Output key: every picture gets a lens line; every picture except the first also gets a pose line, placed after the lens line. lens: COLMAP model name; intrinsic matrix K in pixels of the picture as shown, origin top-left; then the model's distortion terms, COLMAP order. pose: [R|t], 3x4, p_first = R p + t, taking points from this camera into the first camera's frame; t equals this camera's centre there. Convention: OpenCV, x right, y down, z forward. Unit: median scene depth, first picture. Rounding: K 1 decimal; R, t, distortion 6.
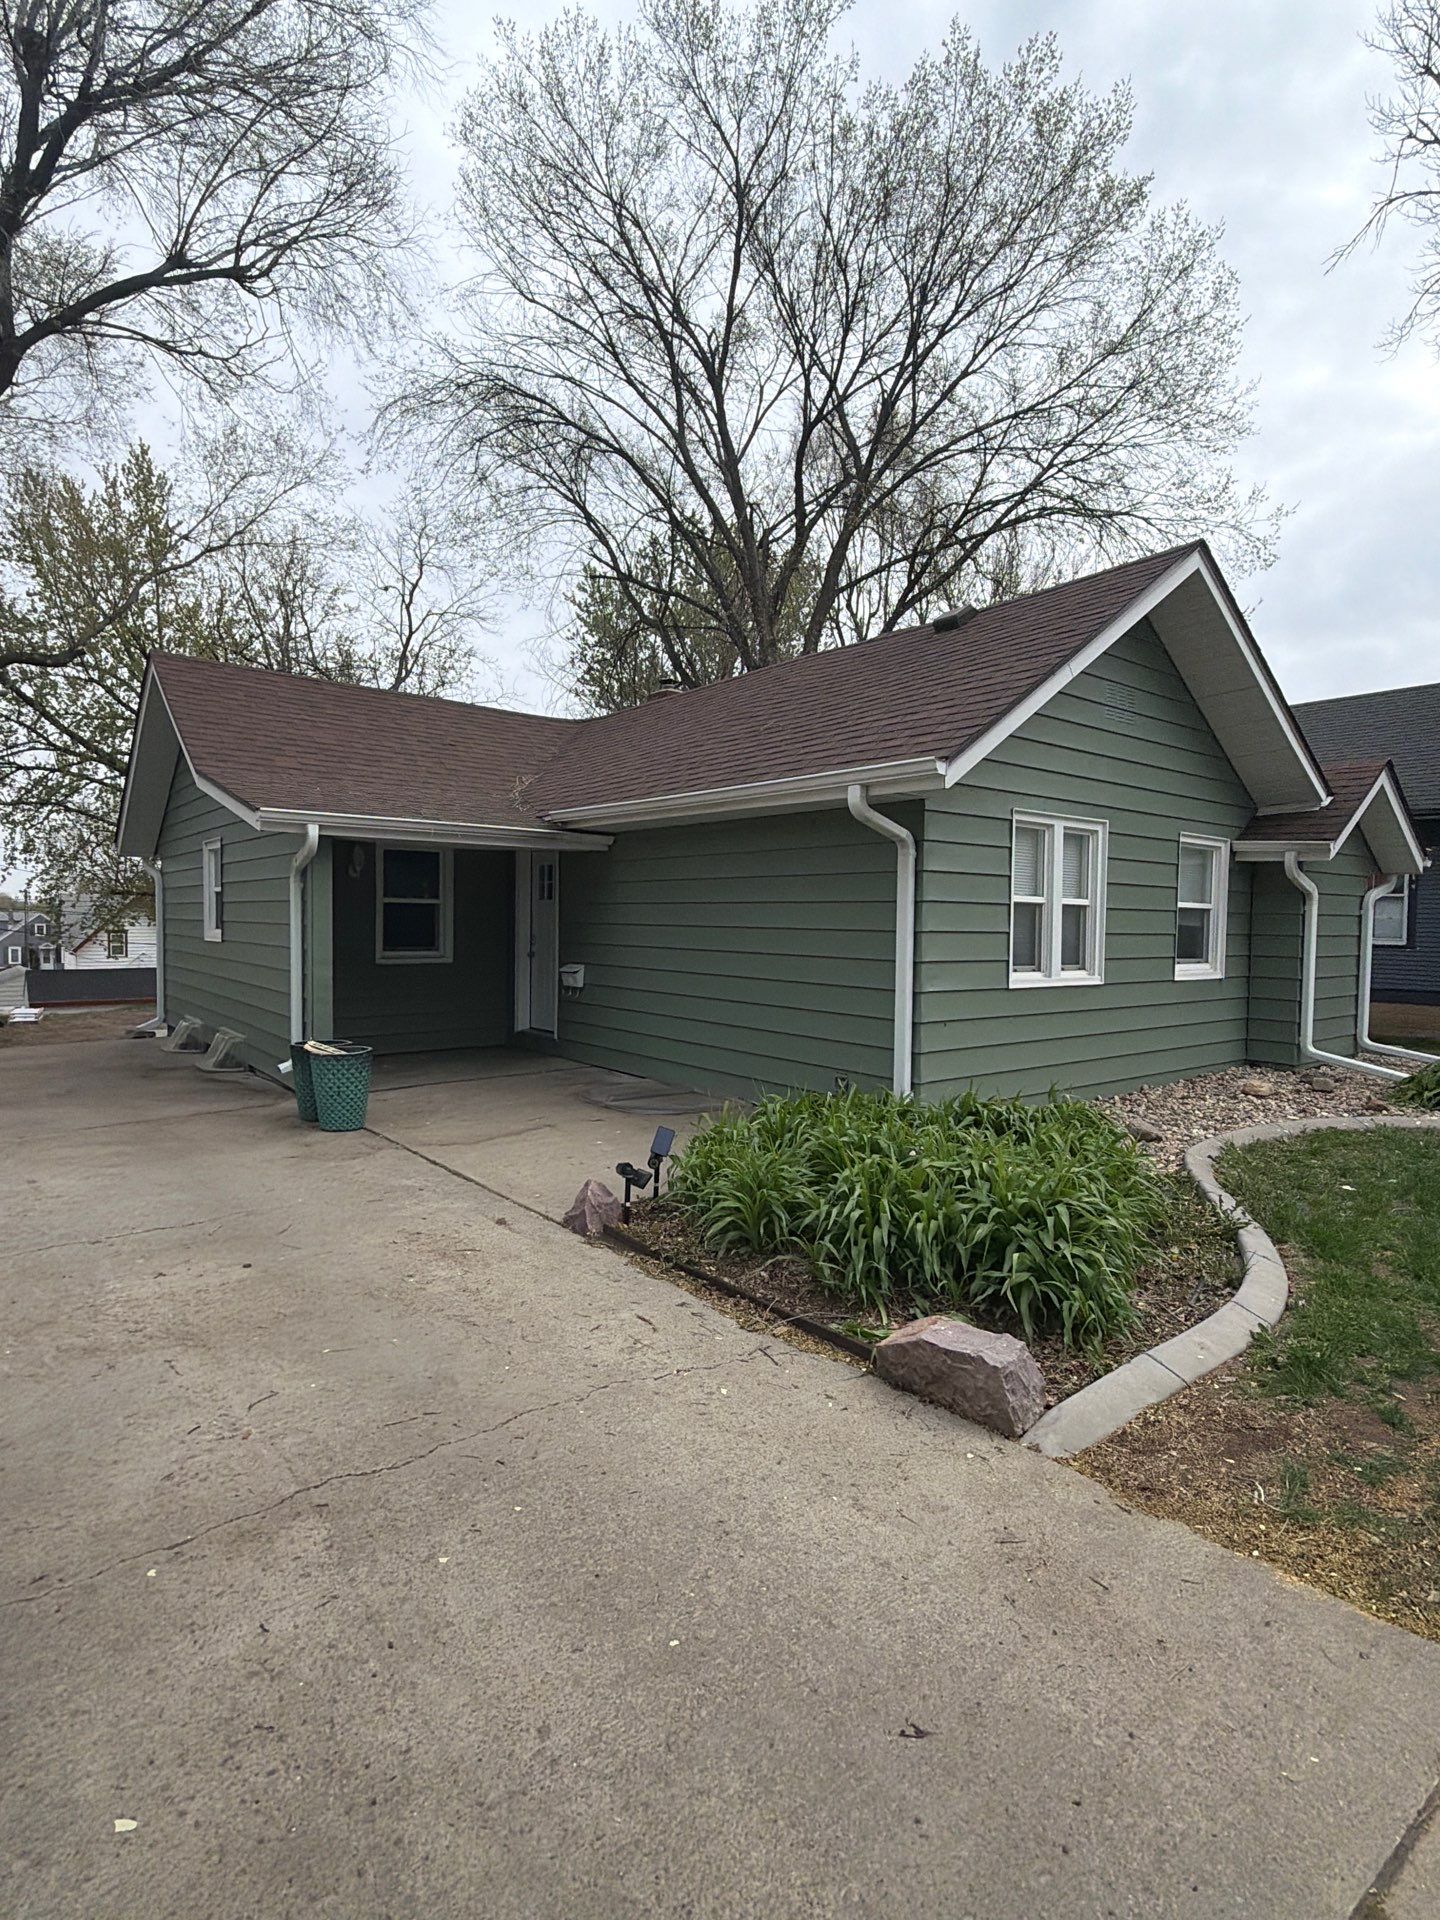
lens RADIAL K [[988.6, 0, 720.0], [0, 988.6, 960.0], [0, 0, 1]] dist [-0.005499, -0.000040]
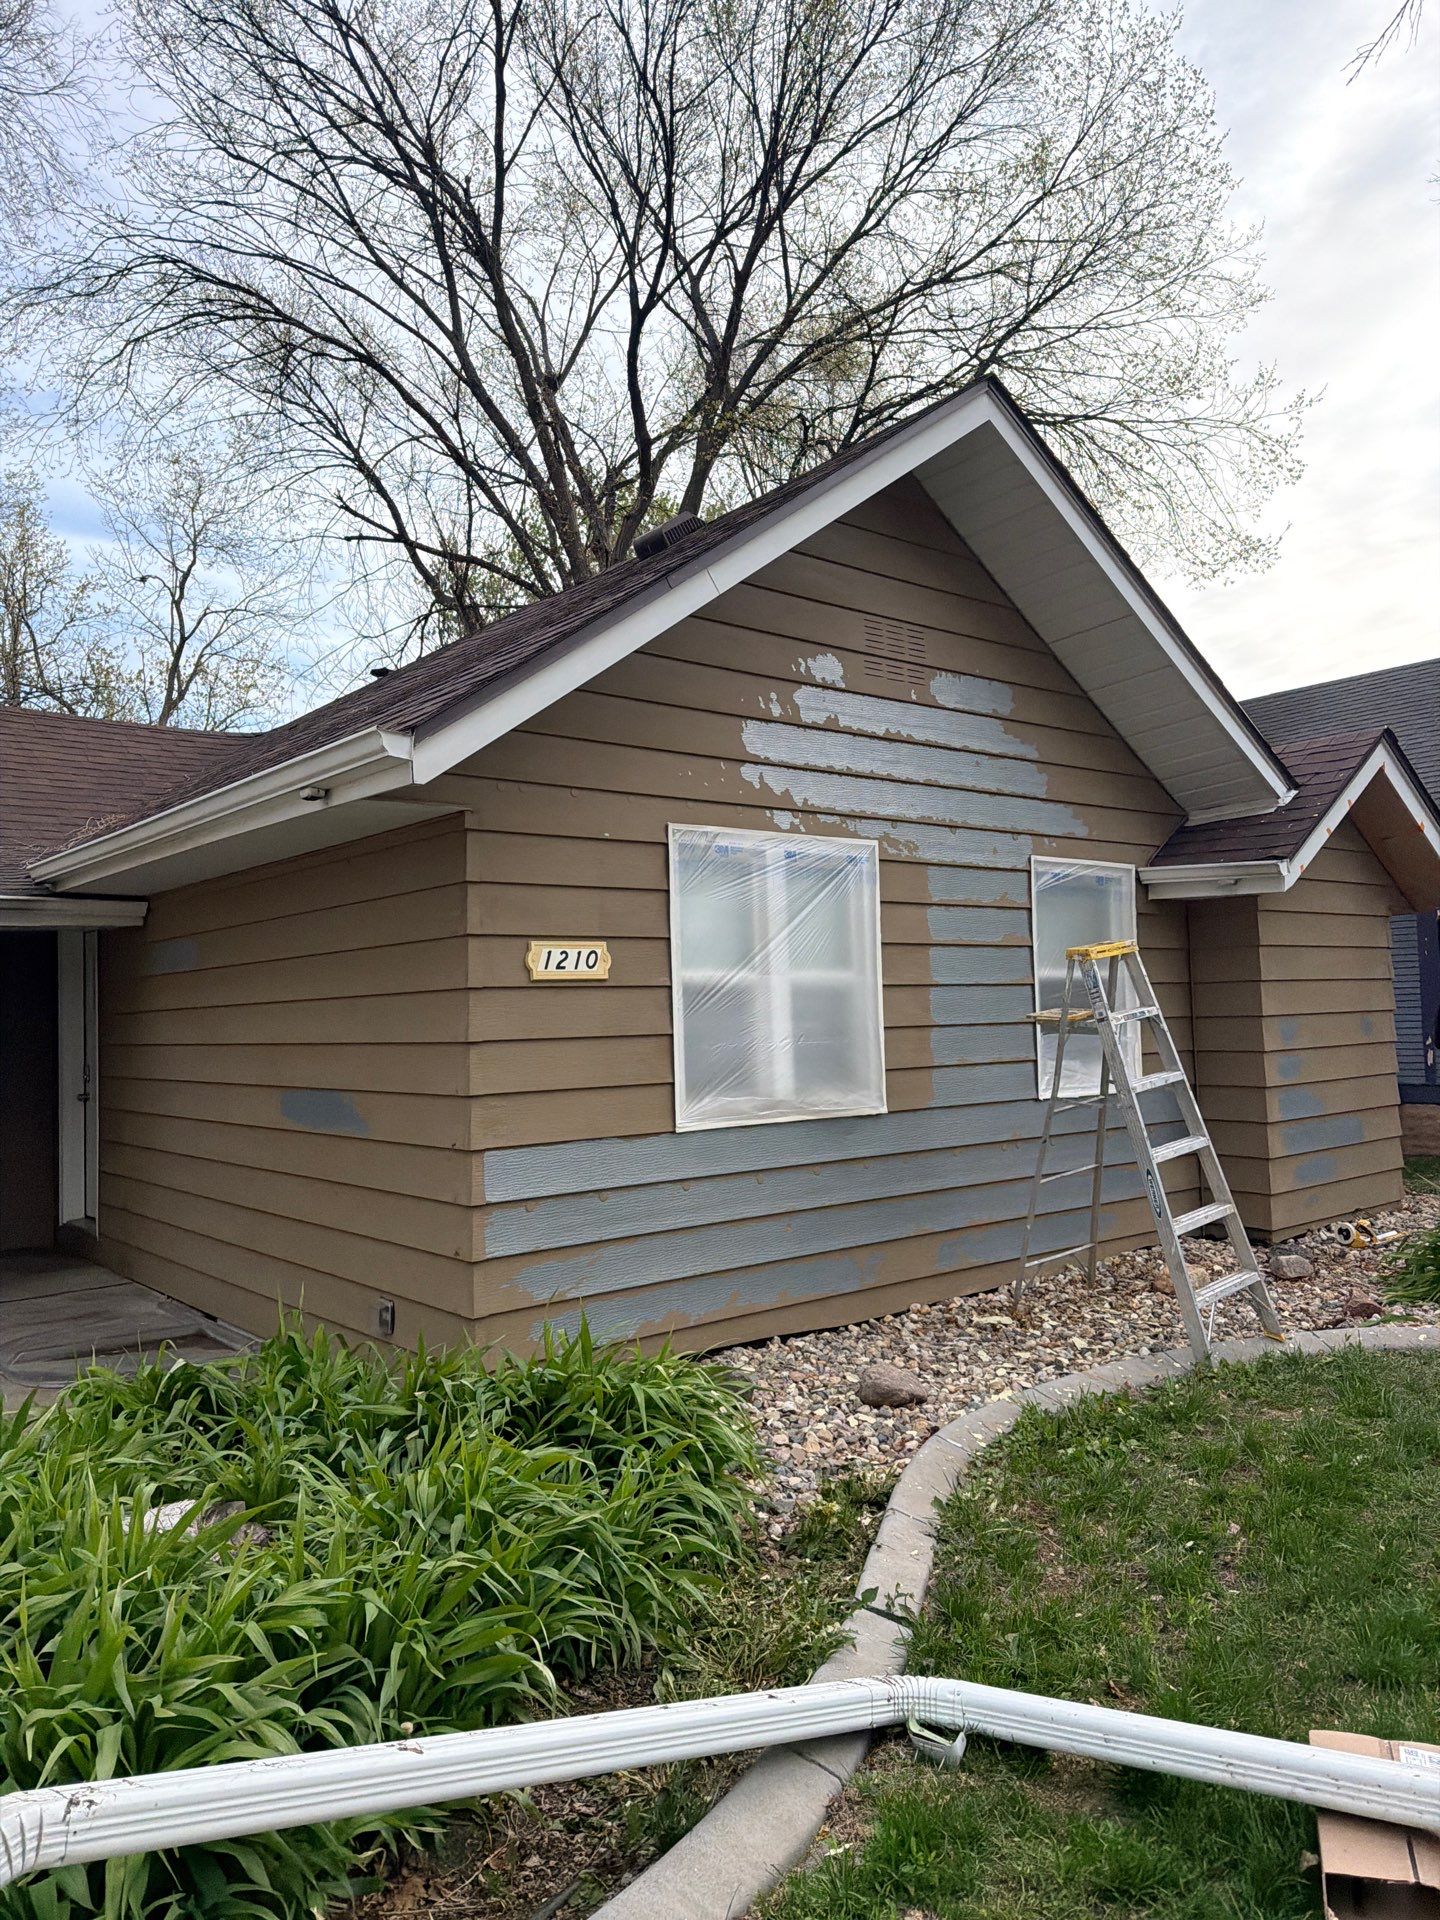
lens RADIAL K [[1367.3, 0, 721.2], [0, 1367.3, 947.4], [0, 0, 1]] dist [0.000668, -0.000390]
pose [[0.999036, -0.041305, 0.014889, 0.125268], [0.042524, 0.994674, -0.093889, -0.001041], [-0.010932, 0.094431, 0.995471, 0.082195]]
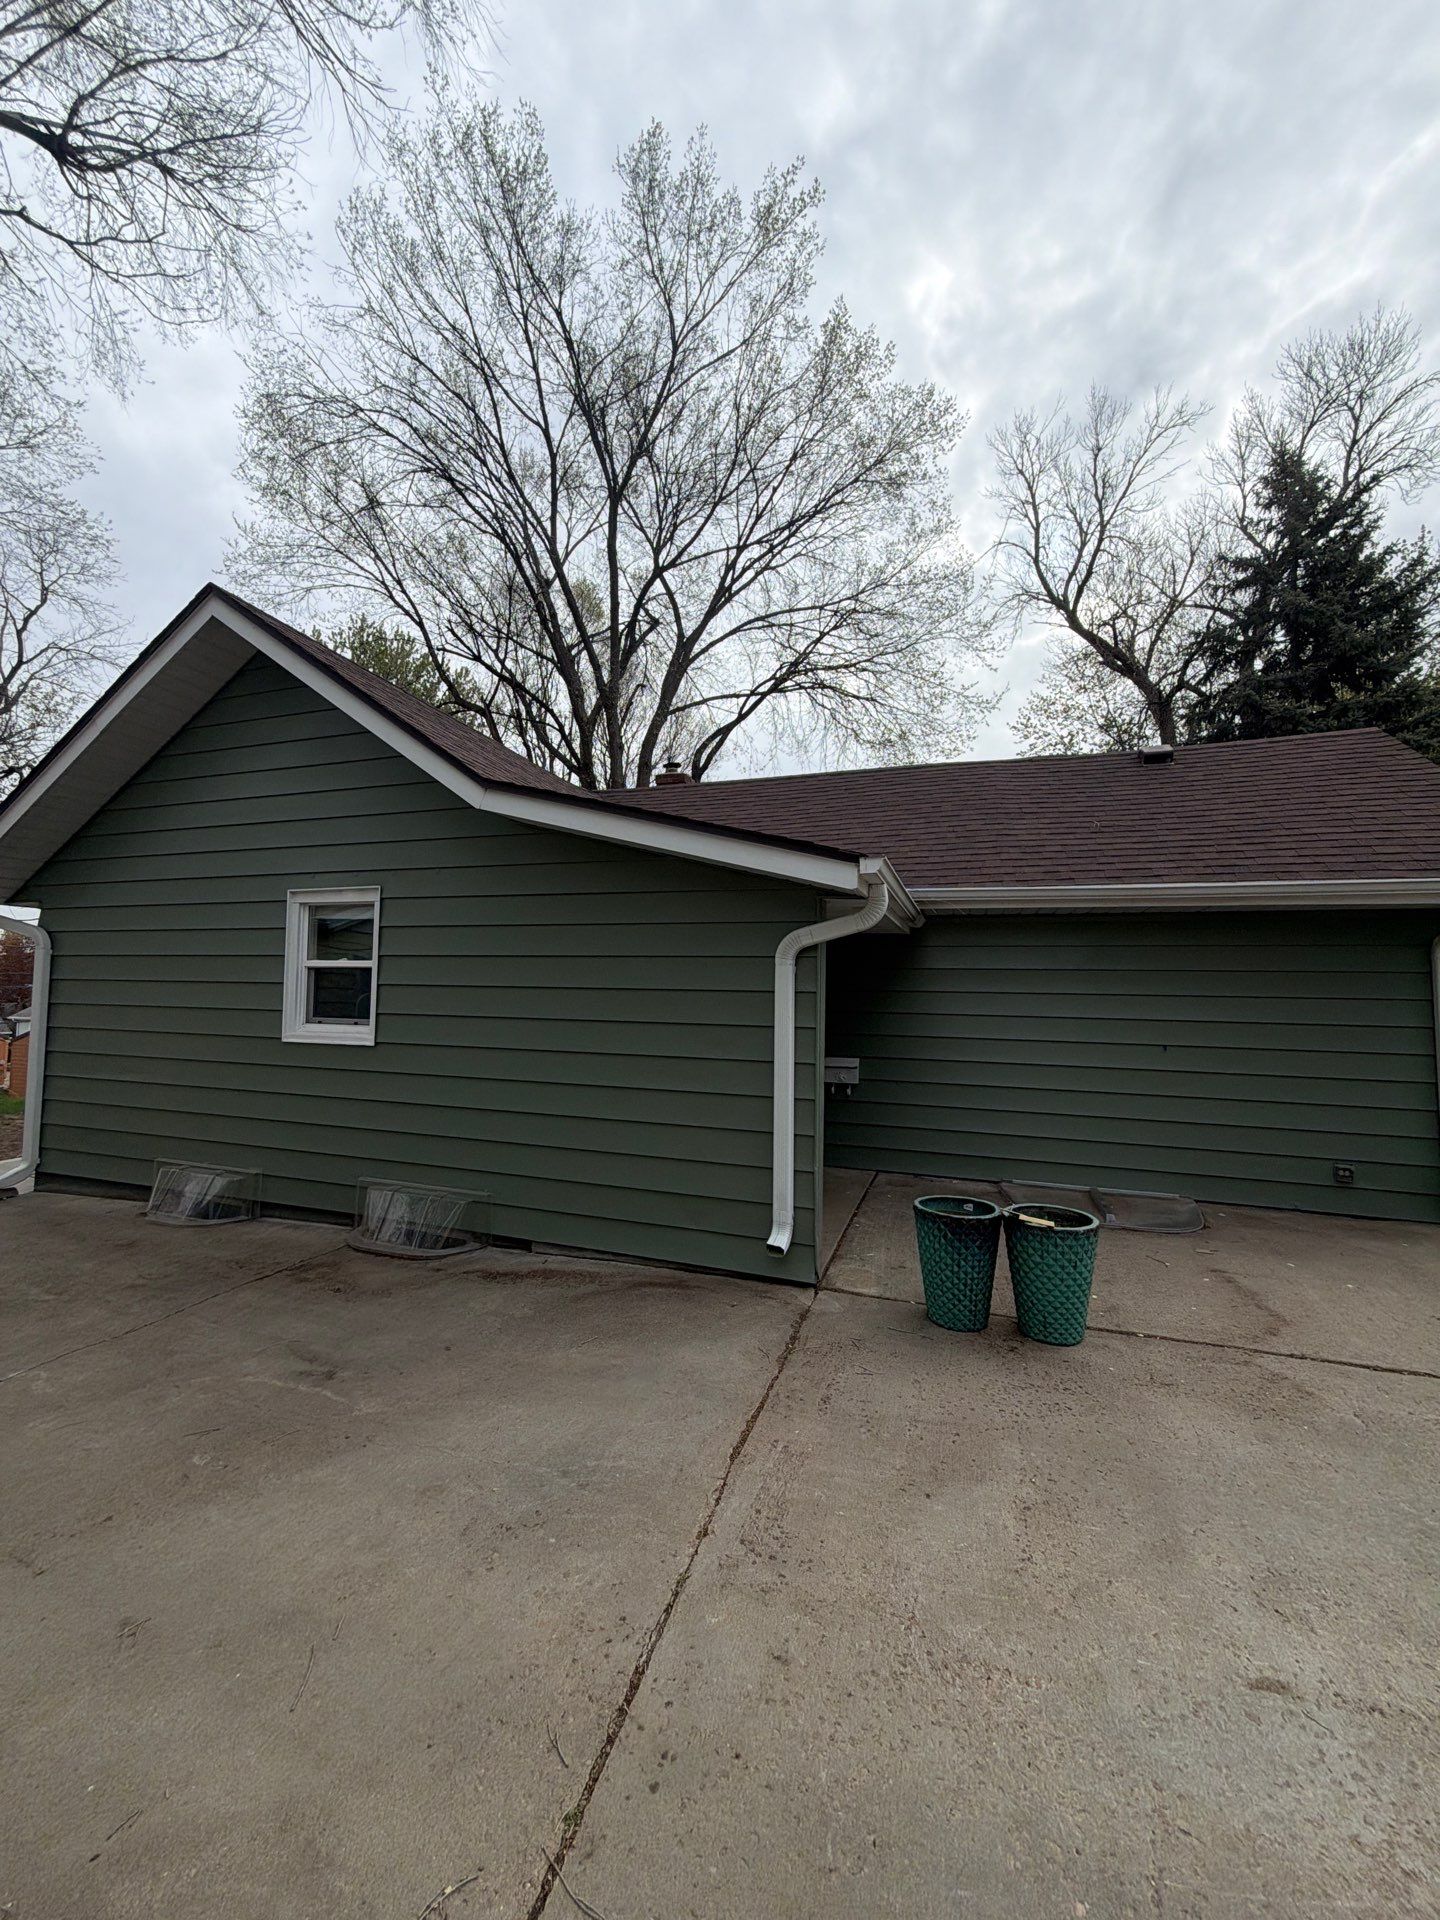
lens RADIAL K [[759.7, 0, 730.1], [0, 759.7, 955.8], [0, 0, 1]] dist [-0.000345, 0.000004]
pose [[0.841388, 0.027374, 0.539737, -0.339409], [0.016017, 0.997015, -0.075535, -0.021895], [-0.540194, 0.072199, 0.838438, 0.264007]]
